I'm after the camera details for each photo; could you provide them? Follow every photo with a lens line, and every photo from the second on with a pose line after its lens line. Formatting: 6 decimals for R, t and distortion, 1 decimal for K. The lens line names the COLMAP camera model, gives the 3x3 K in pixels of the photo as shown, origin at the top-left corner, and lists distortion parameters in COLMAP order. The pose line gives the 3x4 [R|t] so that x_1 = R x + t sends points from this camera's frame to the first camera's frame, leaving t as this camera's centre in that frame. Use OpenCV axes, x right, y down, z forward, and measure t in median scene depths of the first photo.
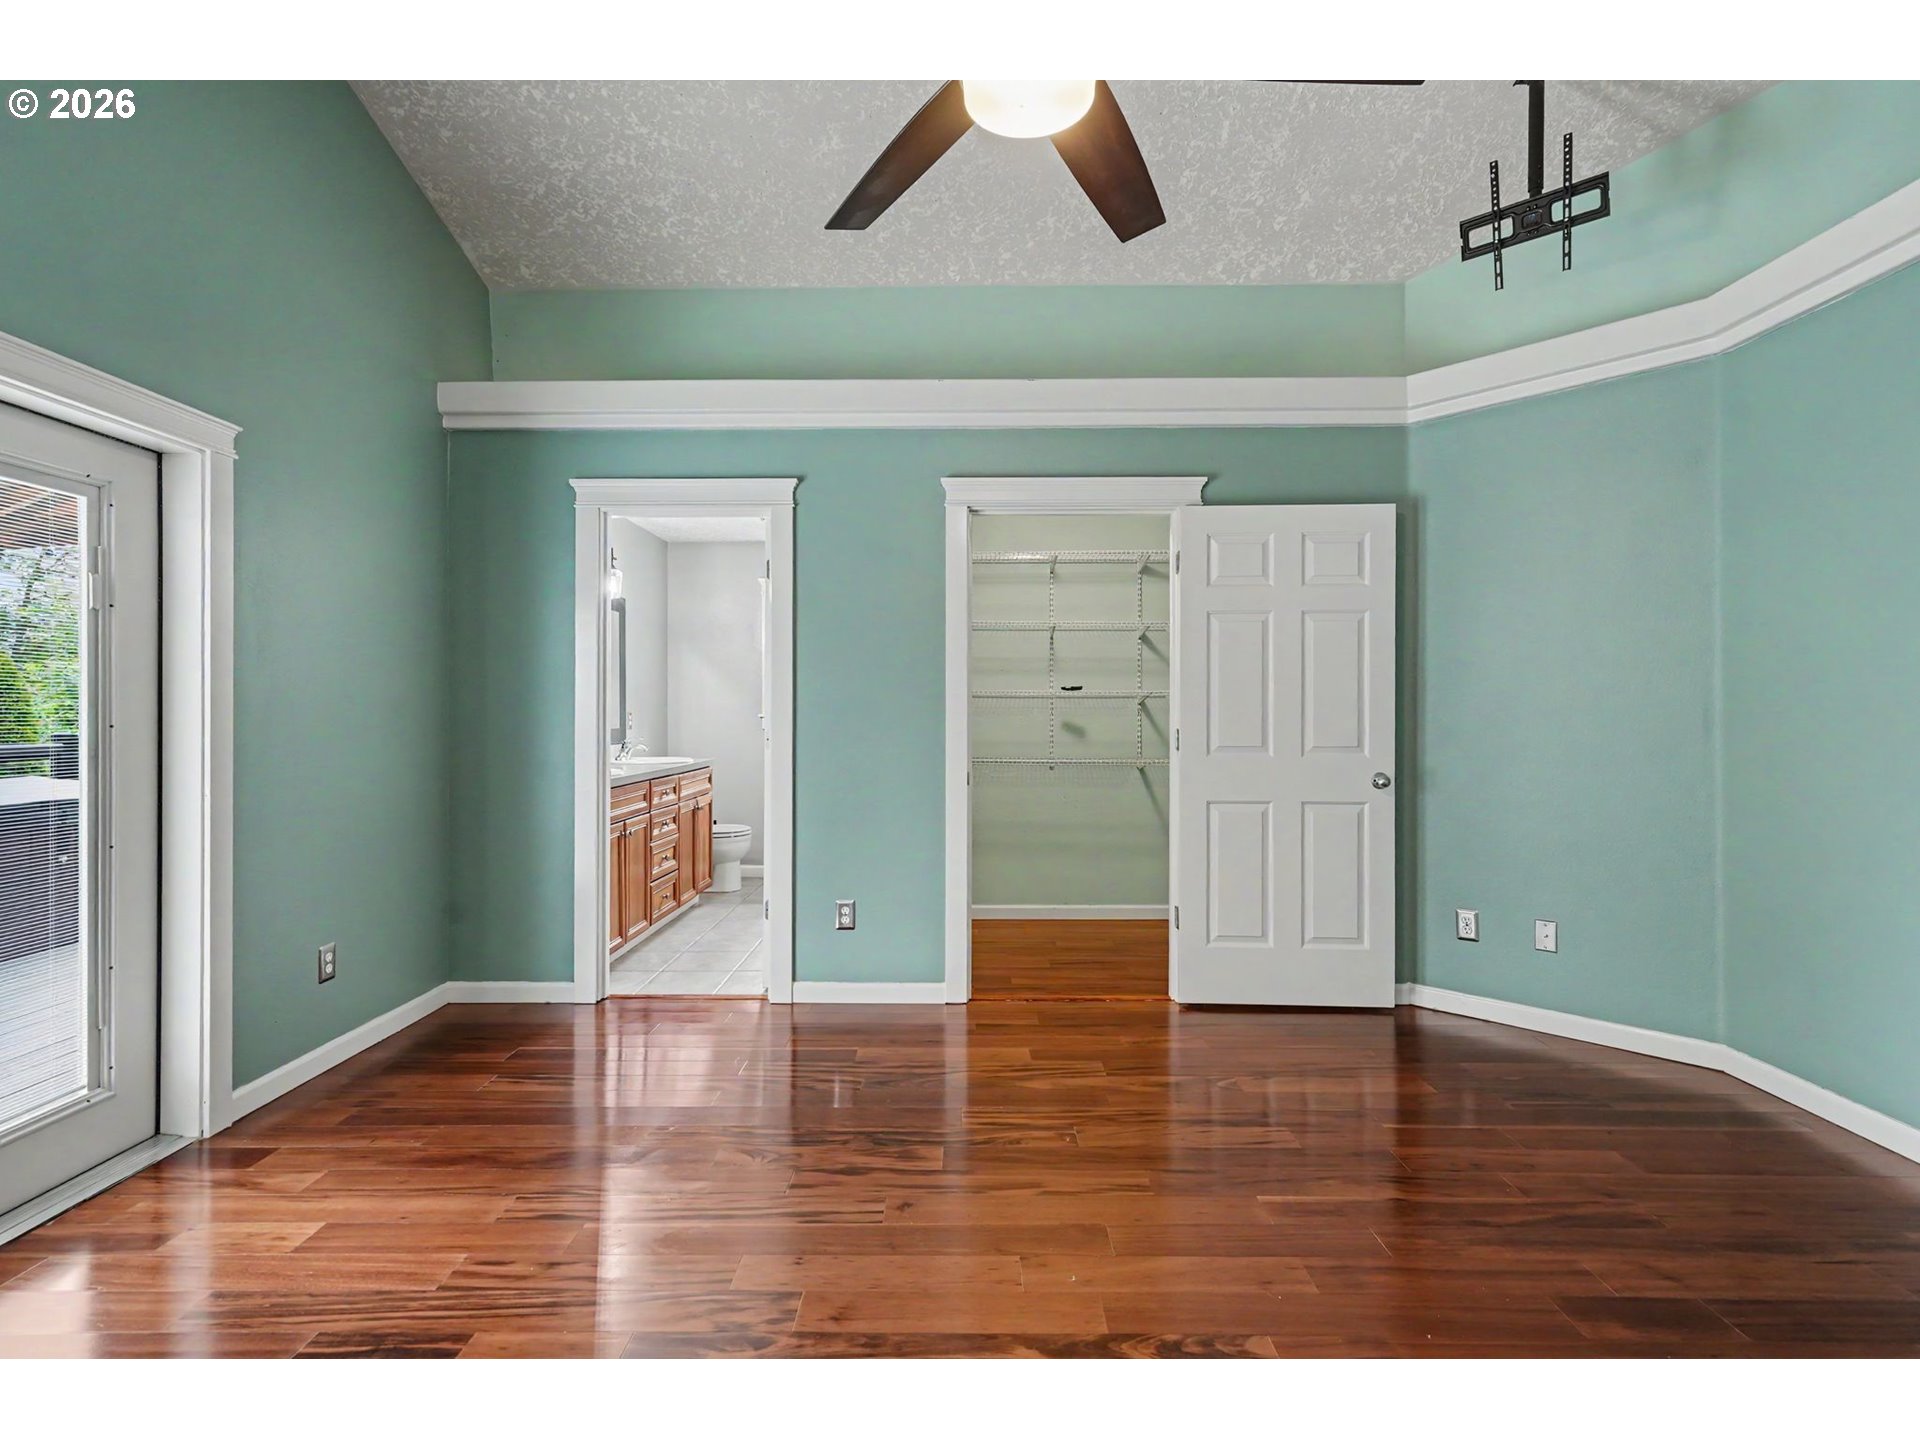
lens RADIAL K [[904.7, 0, 950.7], [0, 904.7, 716.9], [0, 0, 1]] dist [0.004075, -0.000222]
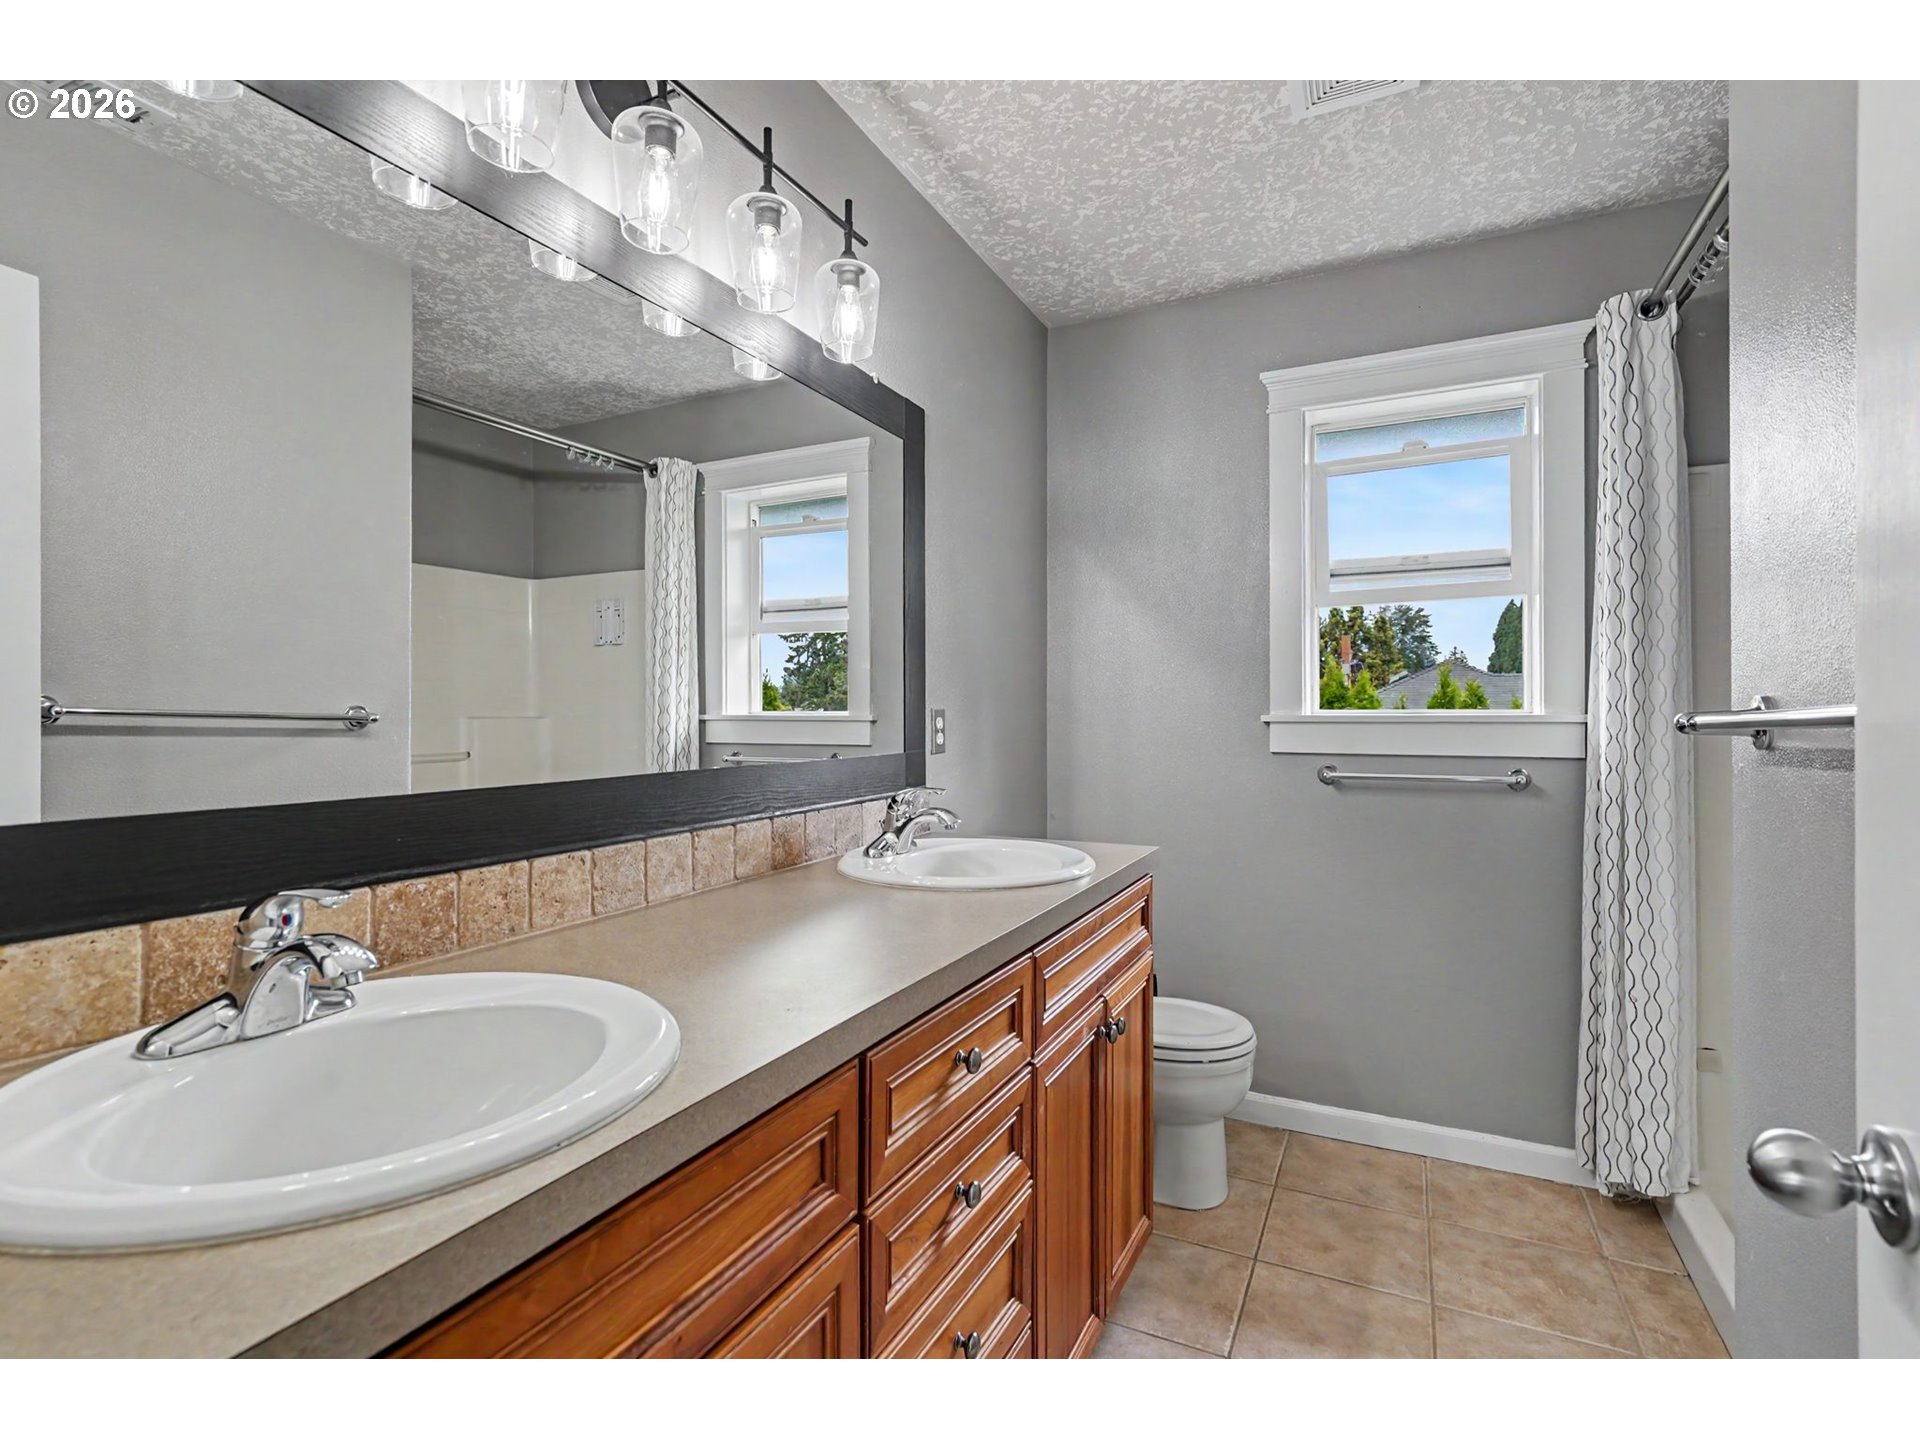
lens RADIAL K [[905.4, 0, 961.2], [0, 905.4, 724.1], [0, 0, 1]] dist [0.006513, 0.000444]
pose [[0.902642, 0.005259, -0.430359, -0.286744], [-0.001084, 0.999950, 0.009945, -0.004795], [0.430390, -0.008510, 0.902603, 1.042233]]
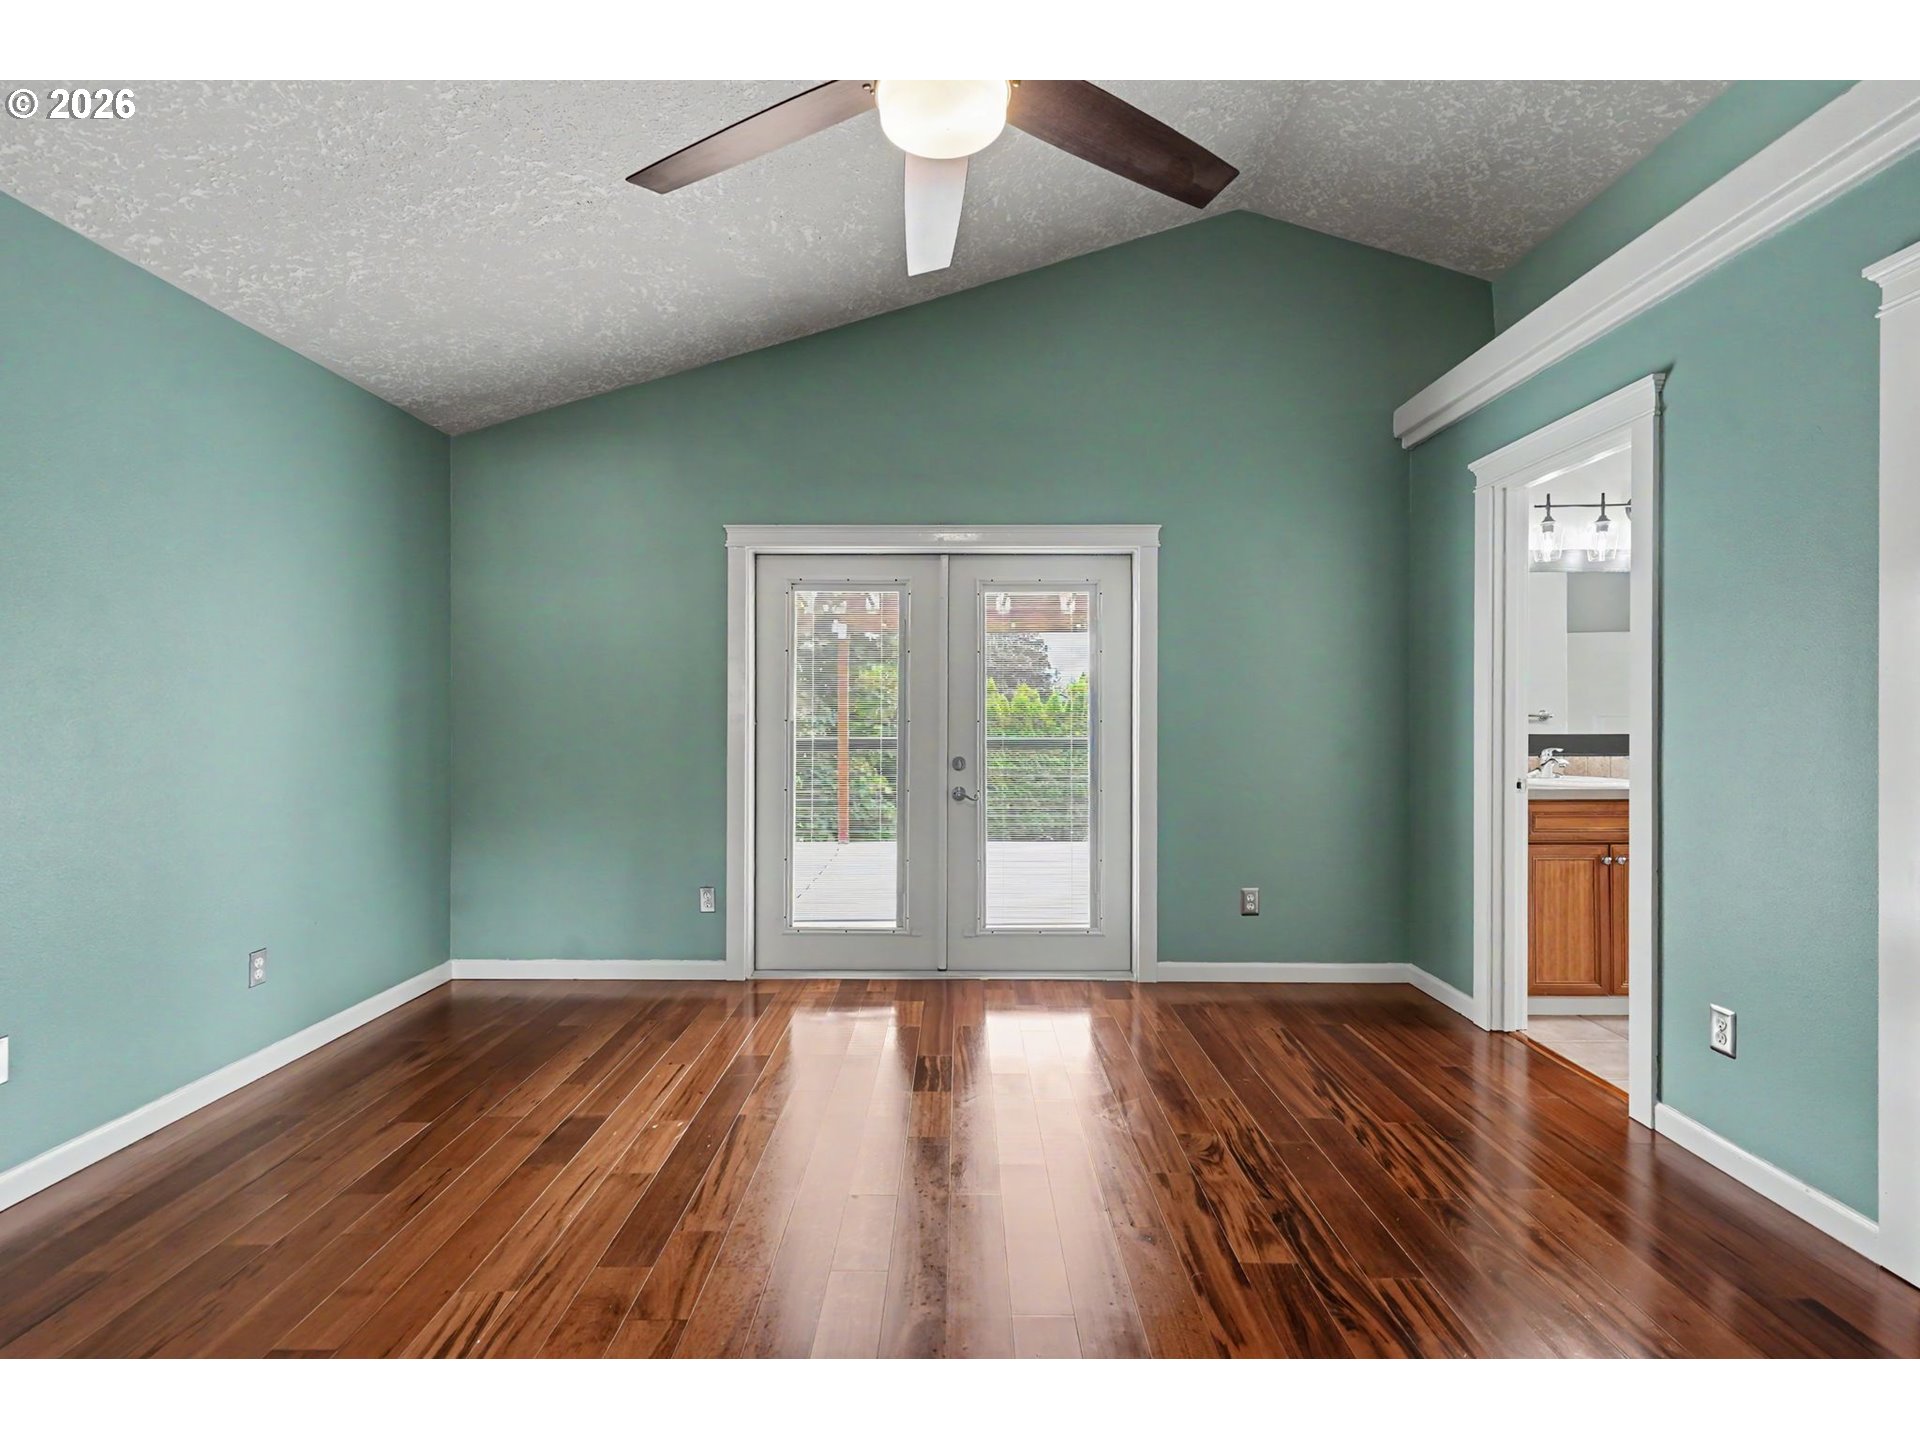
lens RADIAL K [[903.3, 0, 964.2], [0, 903.3, 718.4], [0, 0, 1]] dist [-0.000066, -0.000085]
pose [[0.011887, 0.003434, -0.999923, 0.519851], [-0.001207, 0.999993, 0.003420, -0.001319], [0.999929, 0.001166, 0.011891, 0.470526]]
